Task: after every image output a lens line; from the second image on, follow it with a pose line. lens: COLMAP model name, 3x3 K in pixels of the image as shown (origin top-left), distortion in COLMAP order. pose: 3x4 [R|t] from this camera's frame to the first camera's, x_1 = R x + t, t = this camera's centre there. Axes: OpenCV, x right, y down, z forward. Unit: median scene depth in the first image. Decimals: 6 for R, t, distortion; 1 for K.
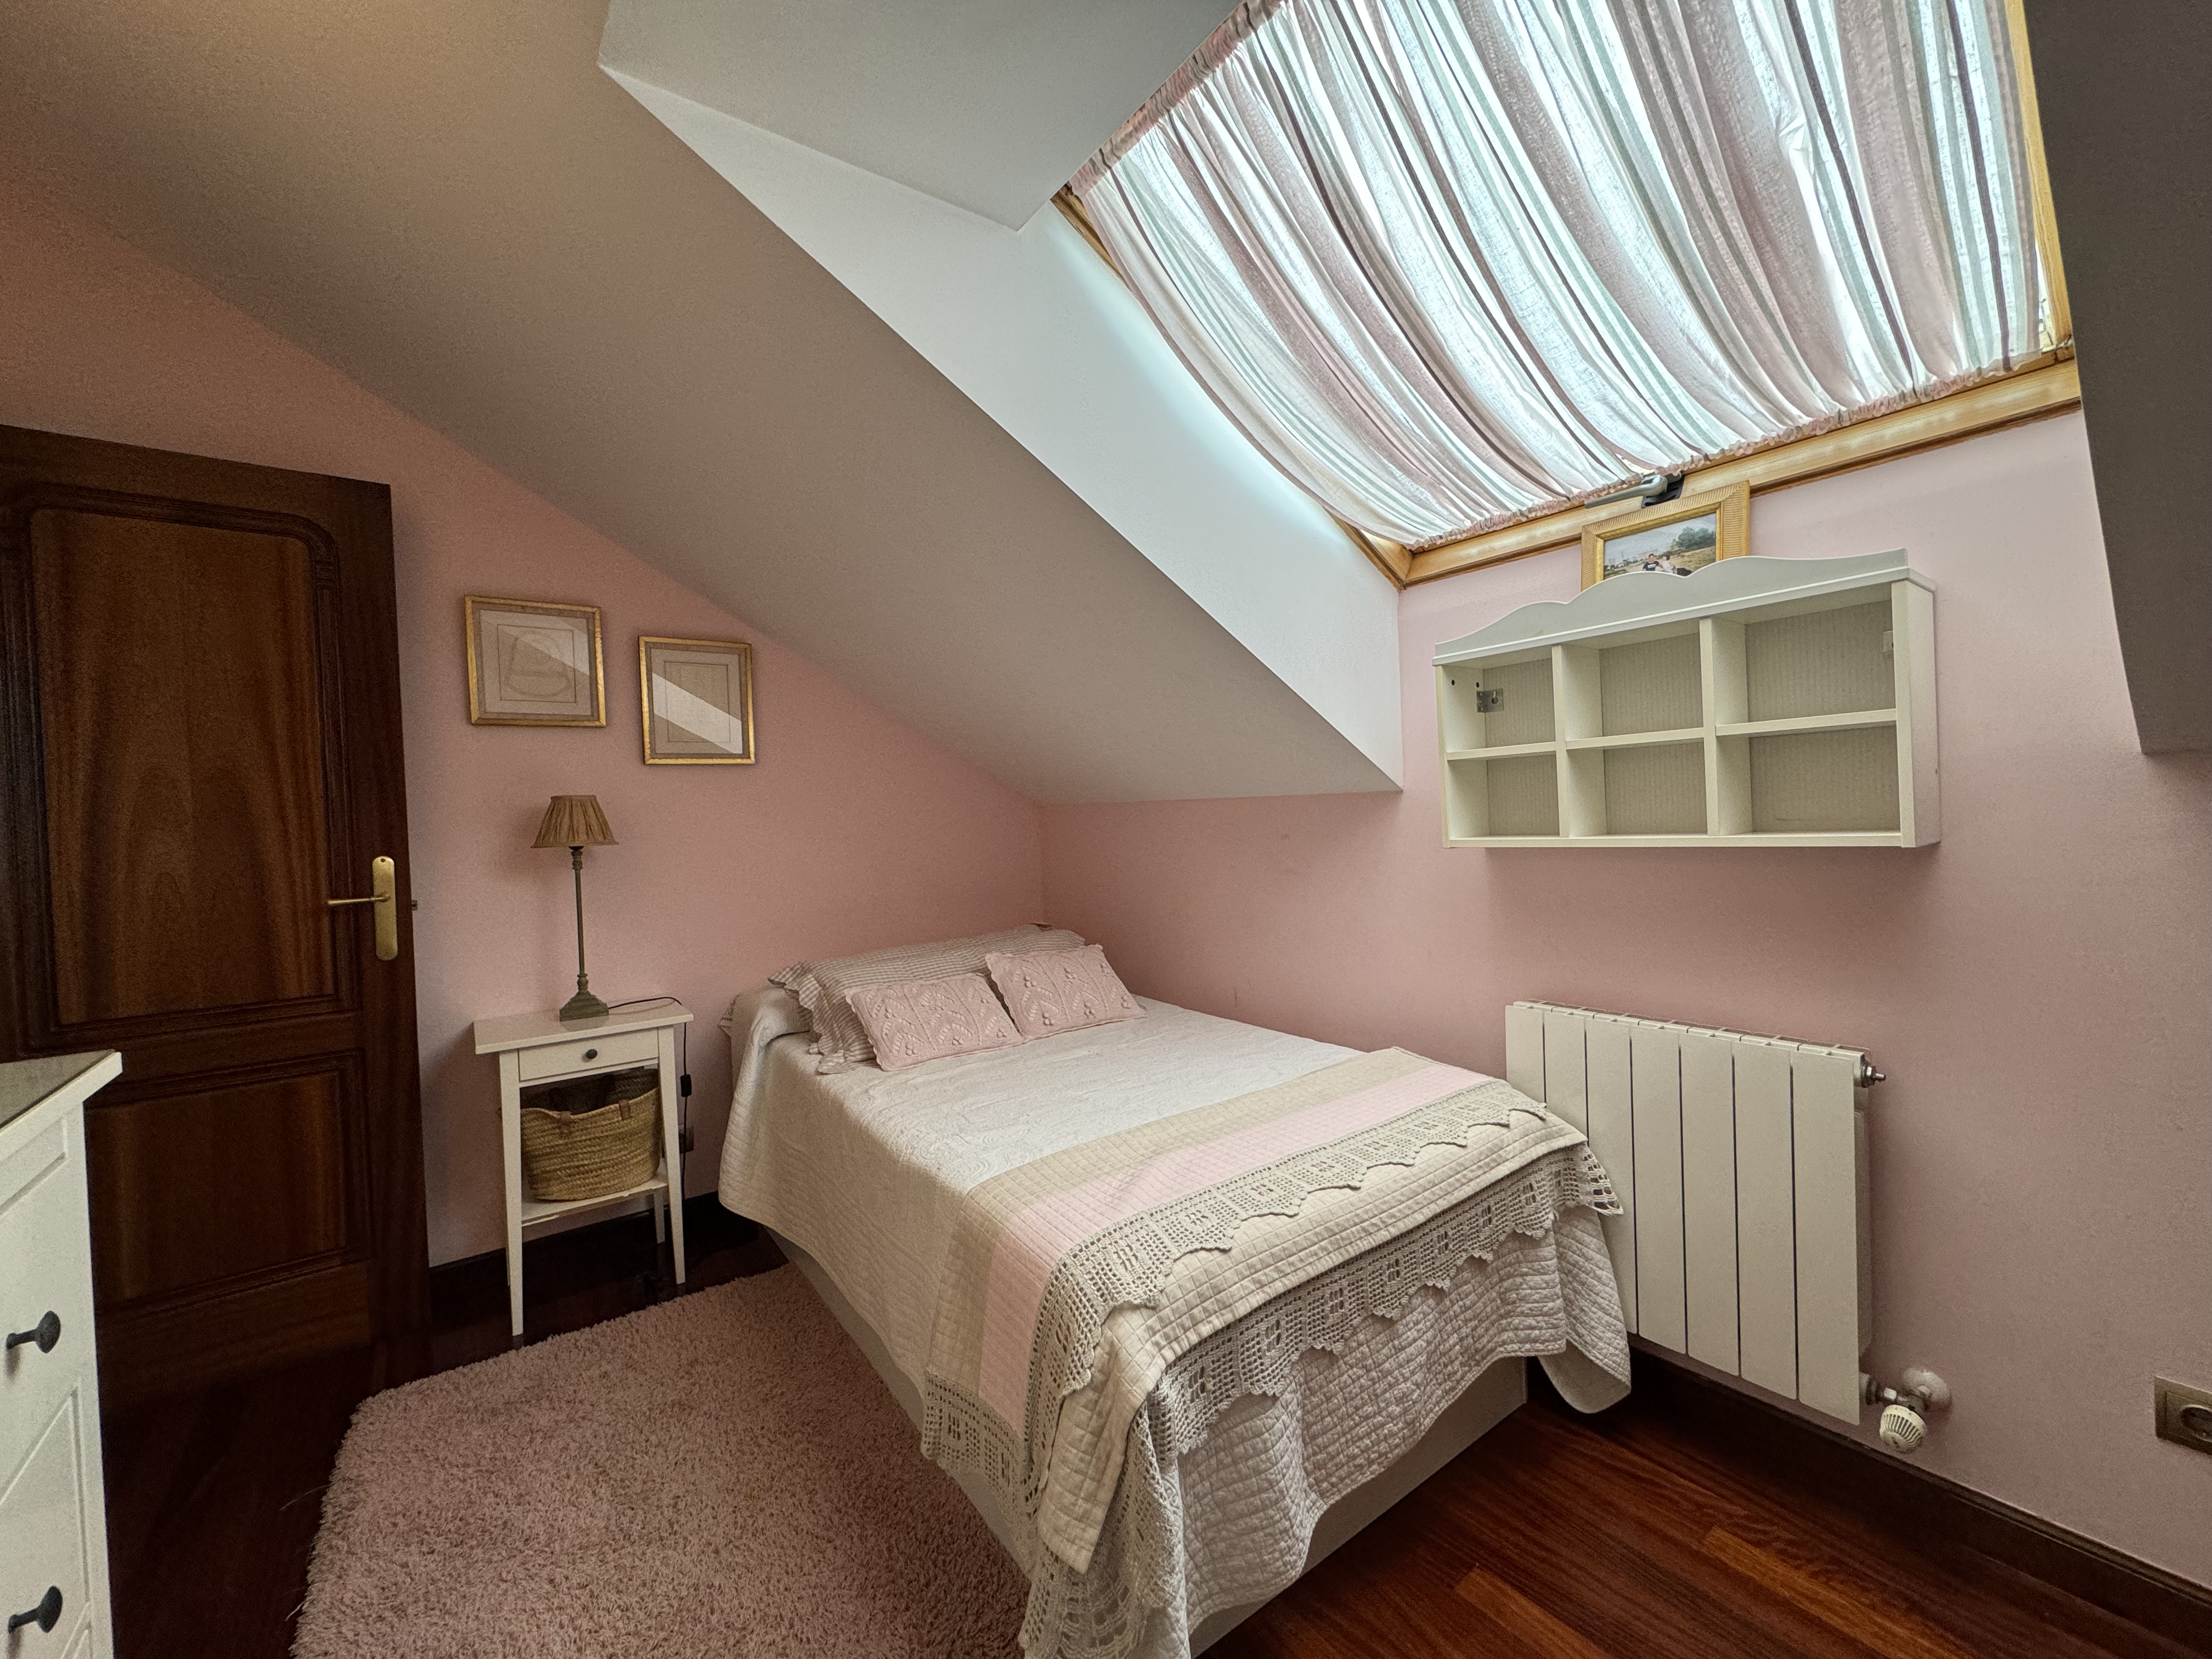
lens RADIAL K [[879.6, 0, 1102.3], [0, 879.6, 828.3], [0, 0, 1]] dist [0.002100, -0.000128]
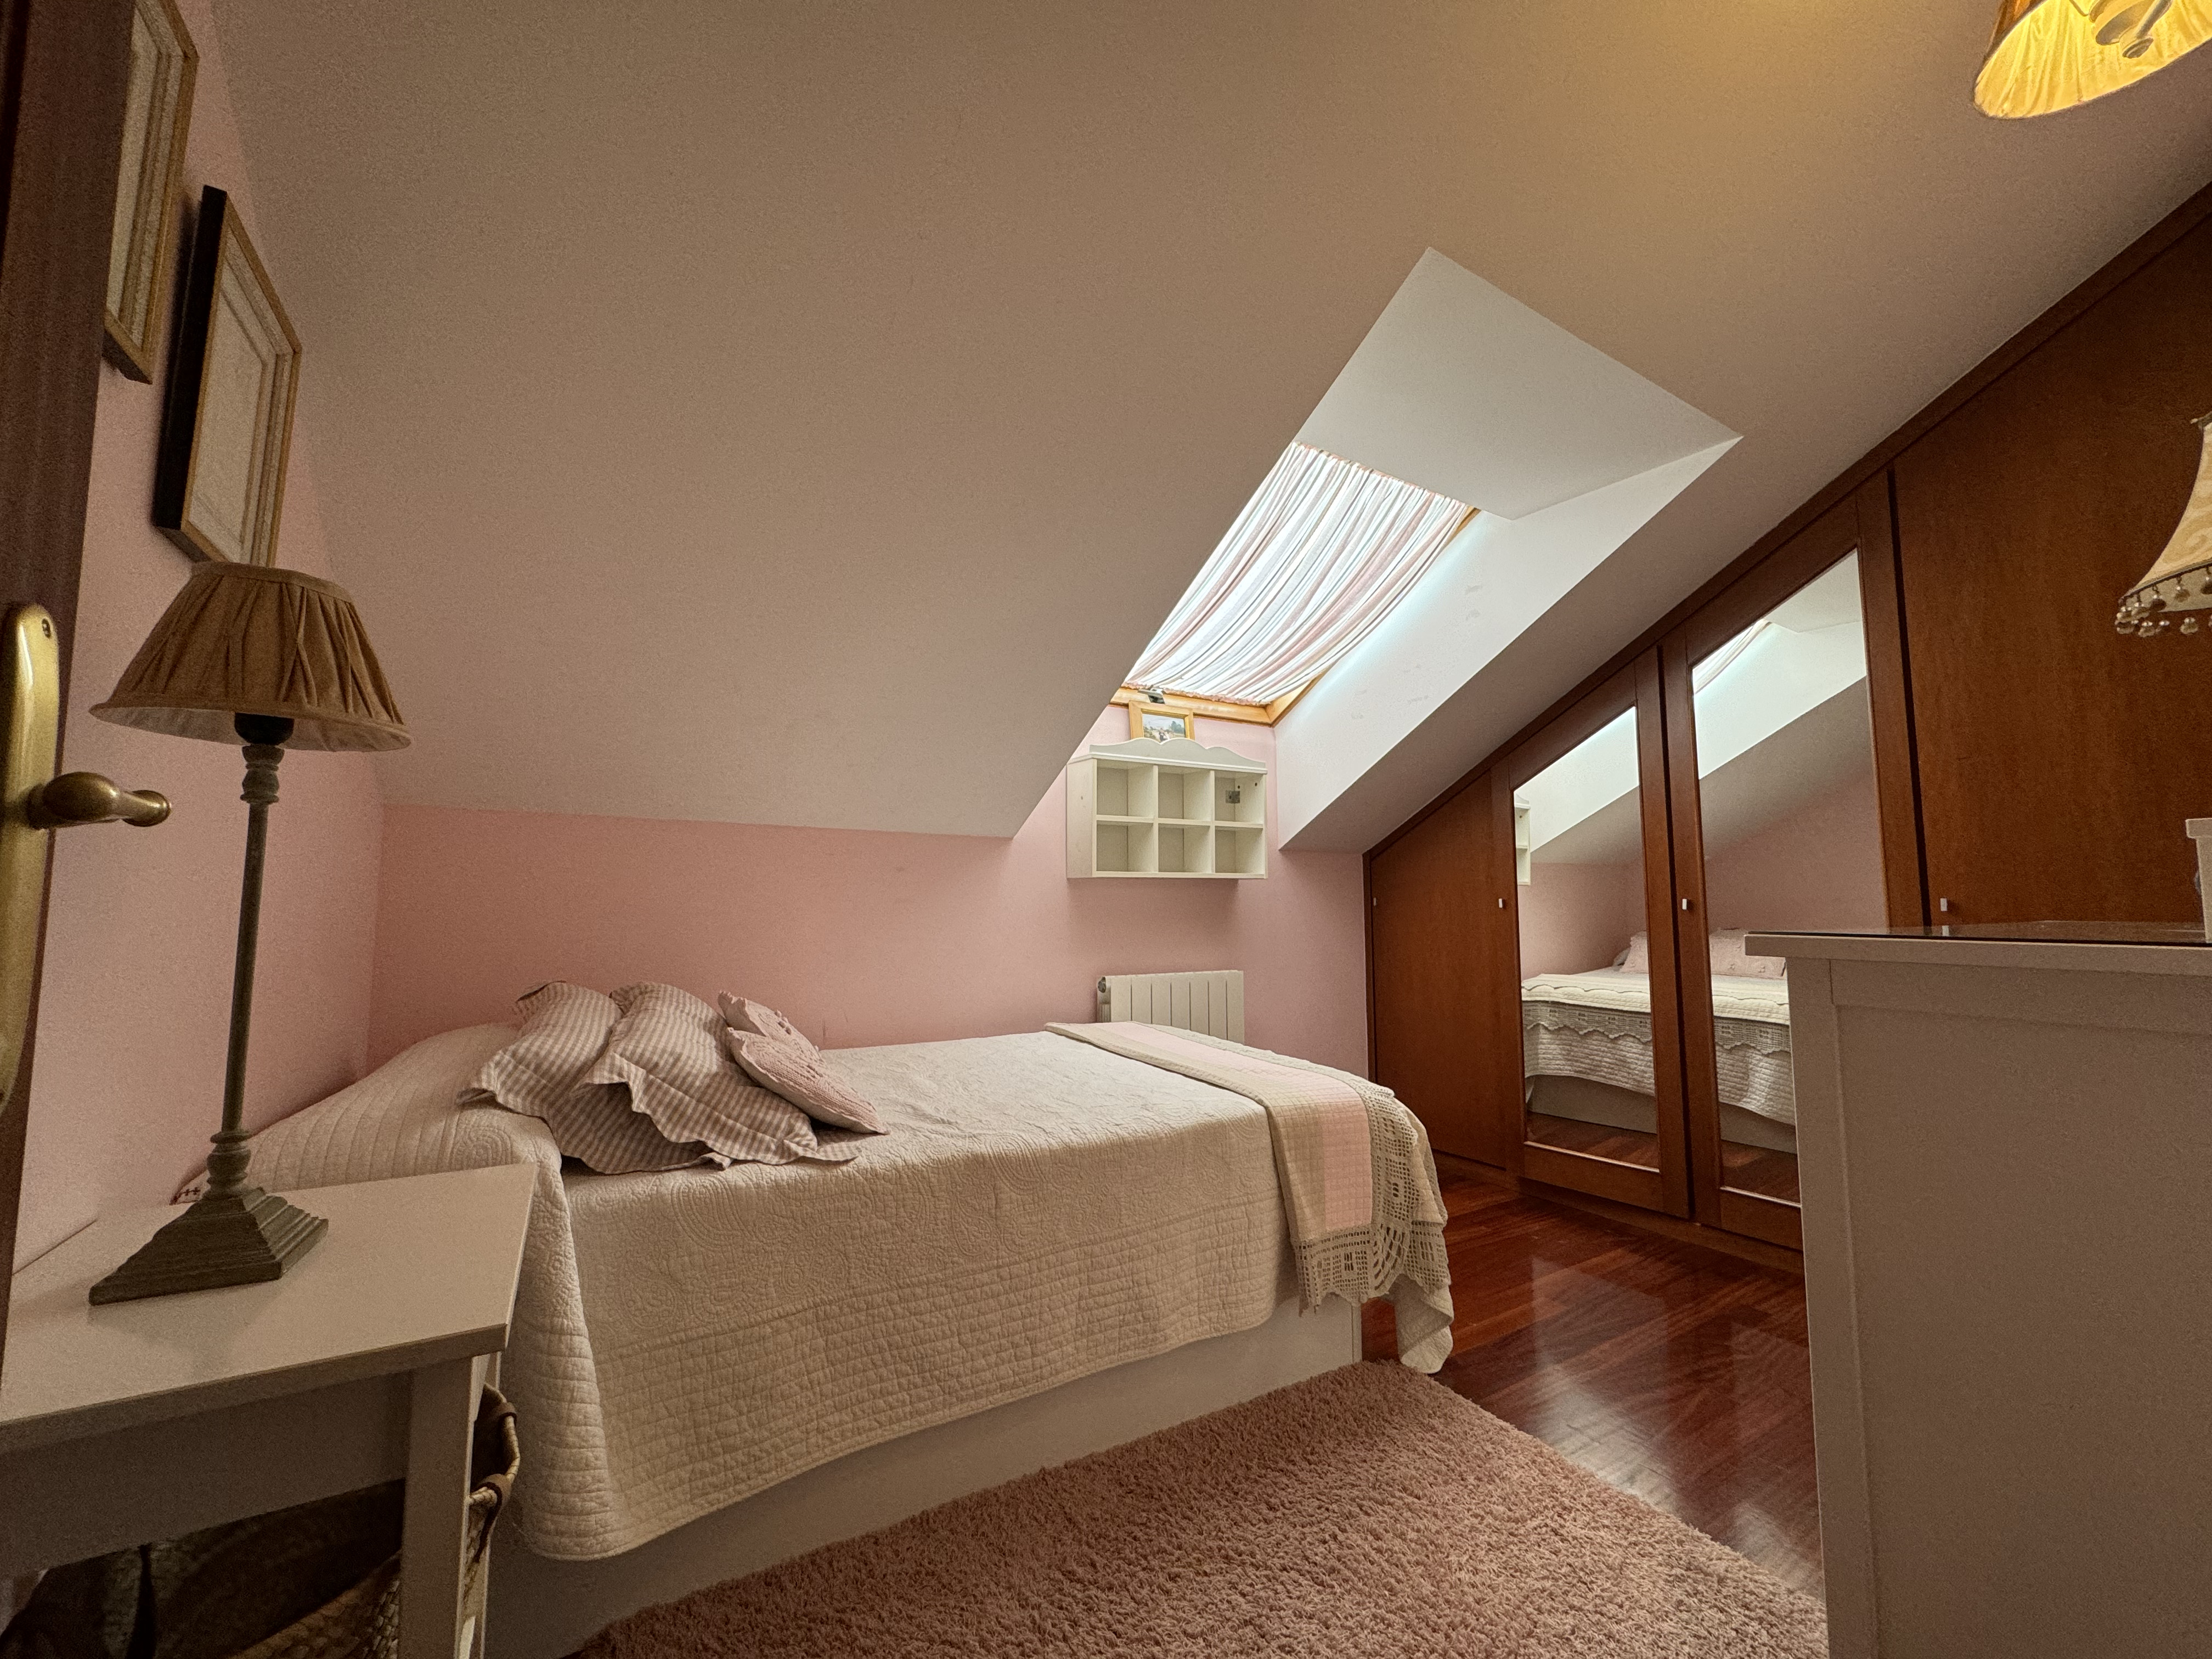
lens RADIAL K [[879.6, 0, 1112.2], [0, 879.6, 821.1], [0, 0, 1]] dist [0.002100, -0.000128]
pose [[0.088247, 0.132913, 0.987191, -1.239937], [0.019709, 0.990631, -0.135138, 0.147637], [-0.995904, 0.031382, 0.084800, 0.925211]]
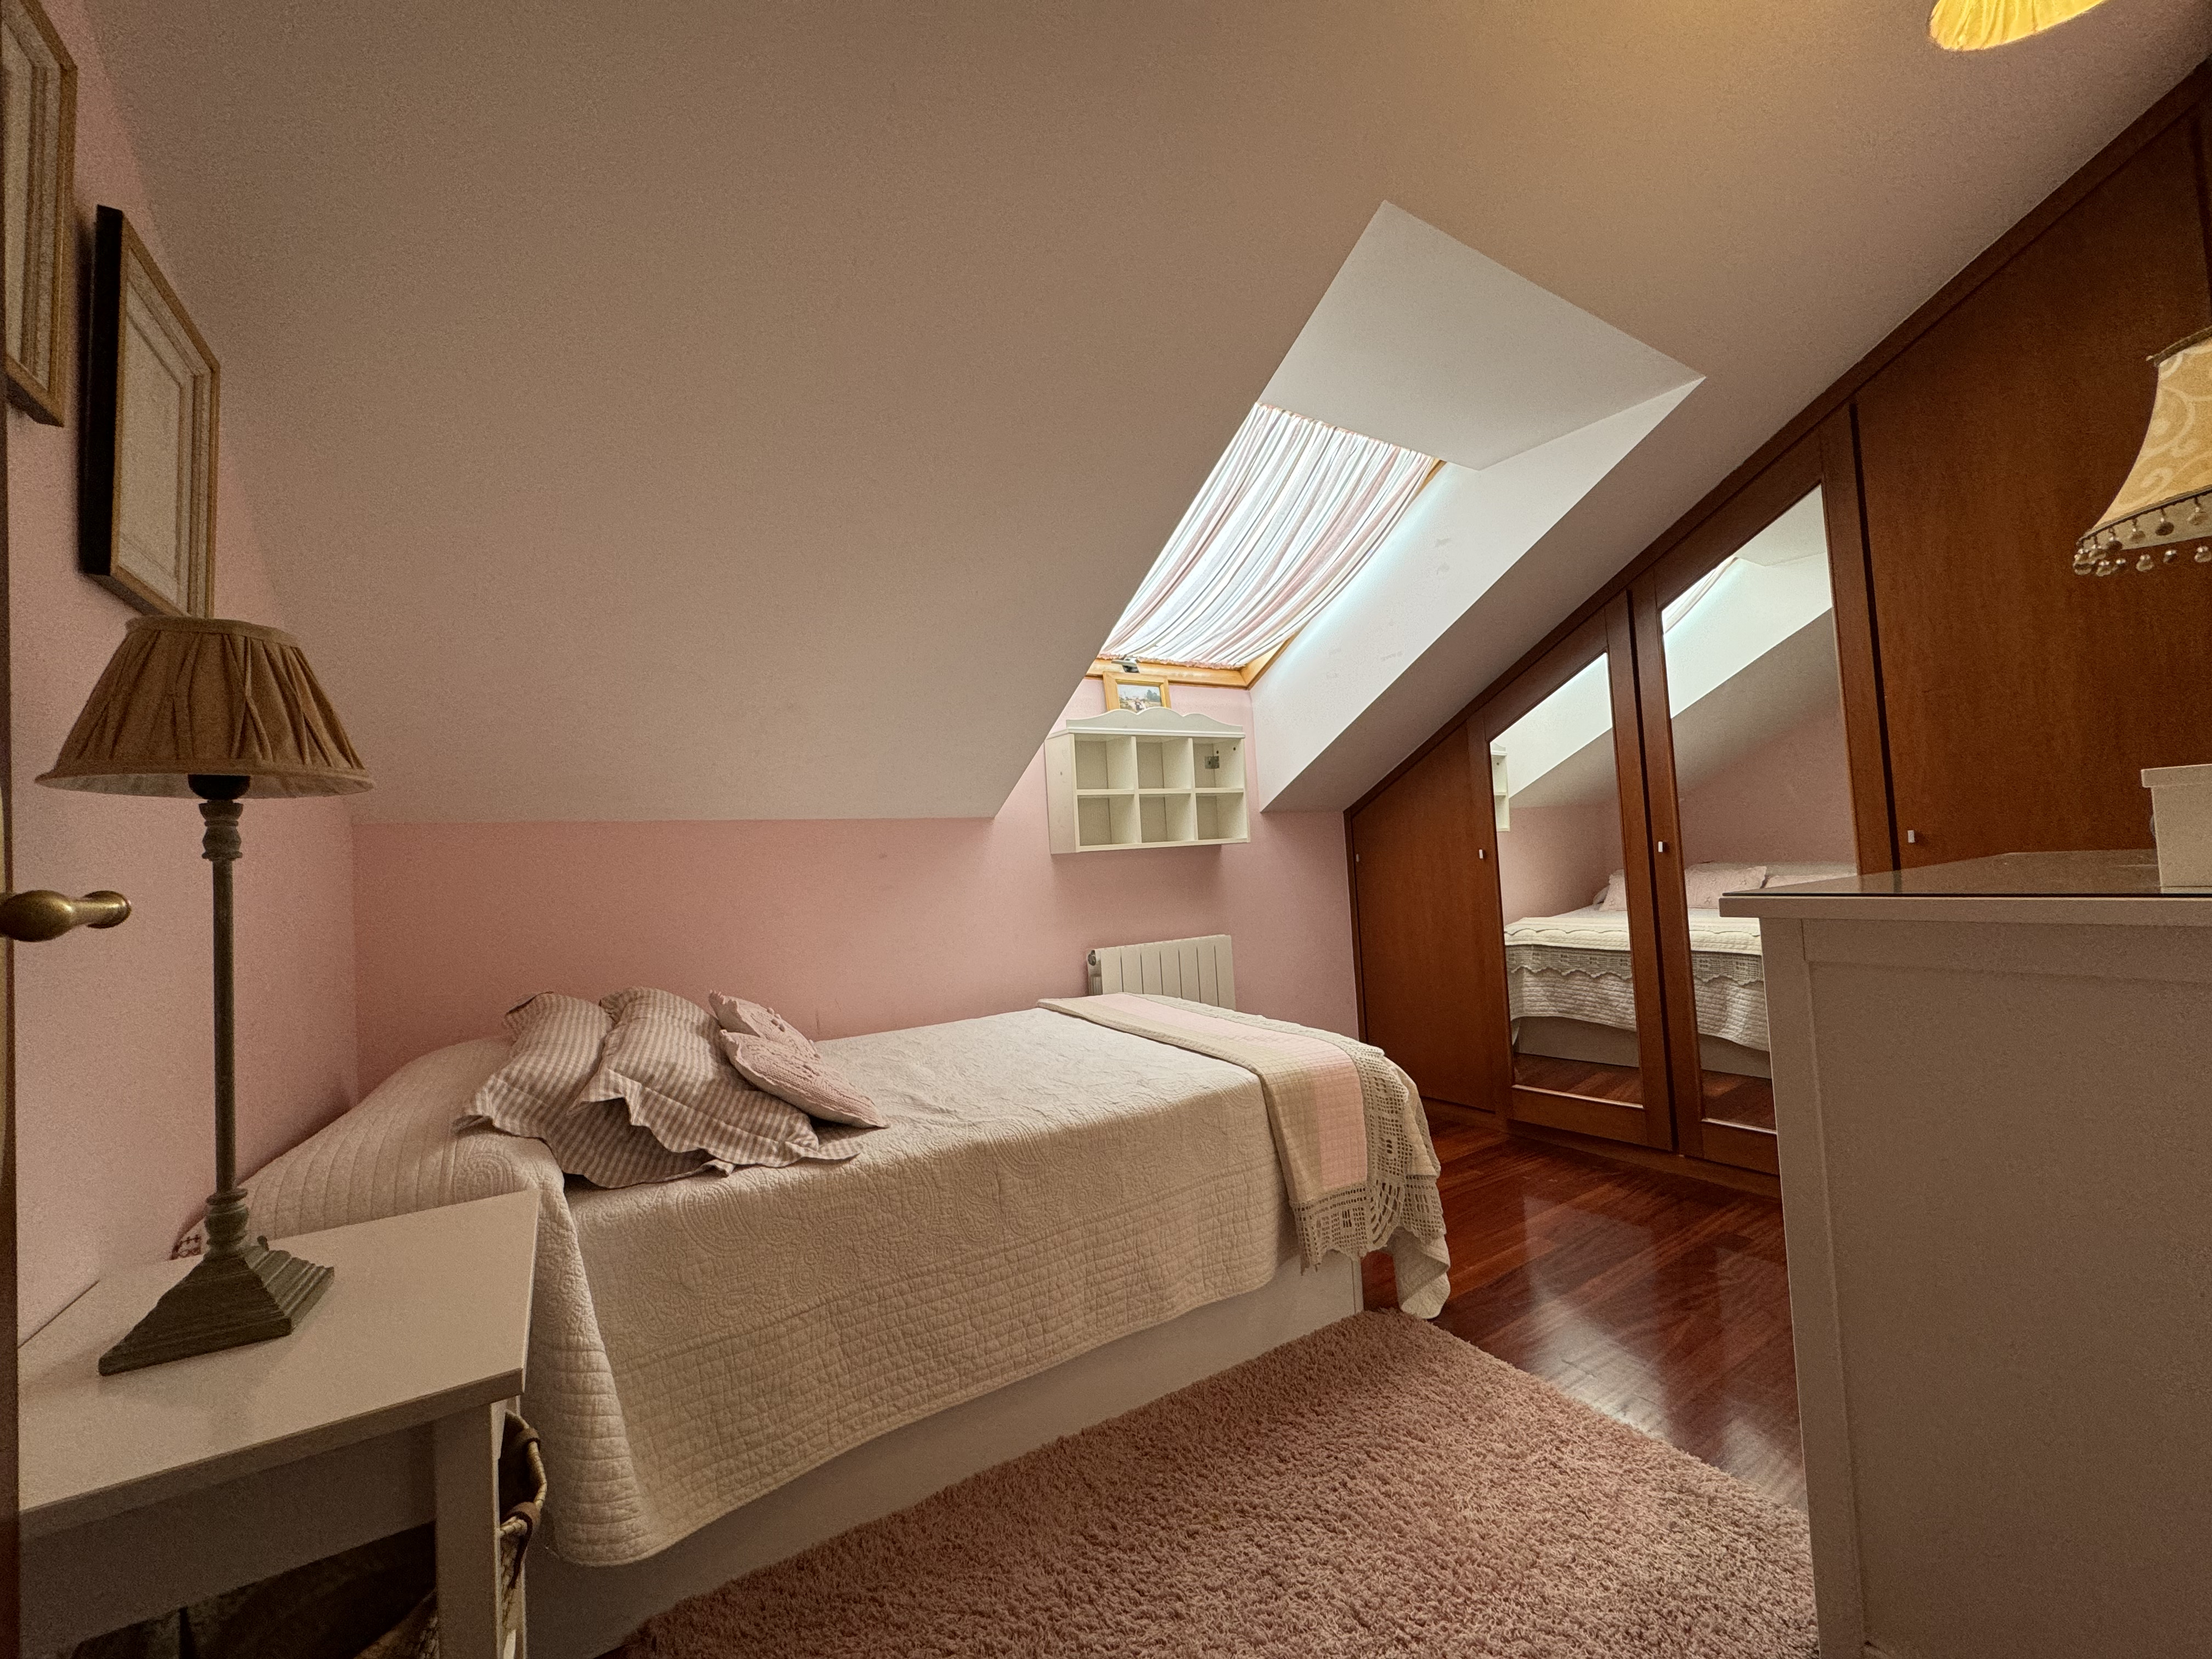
lens RADIAL K [[879.6, 0, 1111.4], [0, 879.6, 822.5], [0, 0, 1]] dist [0.002100, -0.000128]
pose [[0.074732, 0.084462, 0.993620, -1.241868], [0.076681, 0.992970, -0.090174, 0.126828], [-0.994251, 0.082931, 0.067730, 0.923045]]
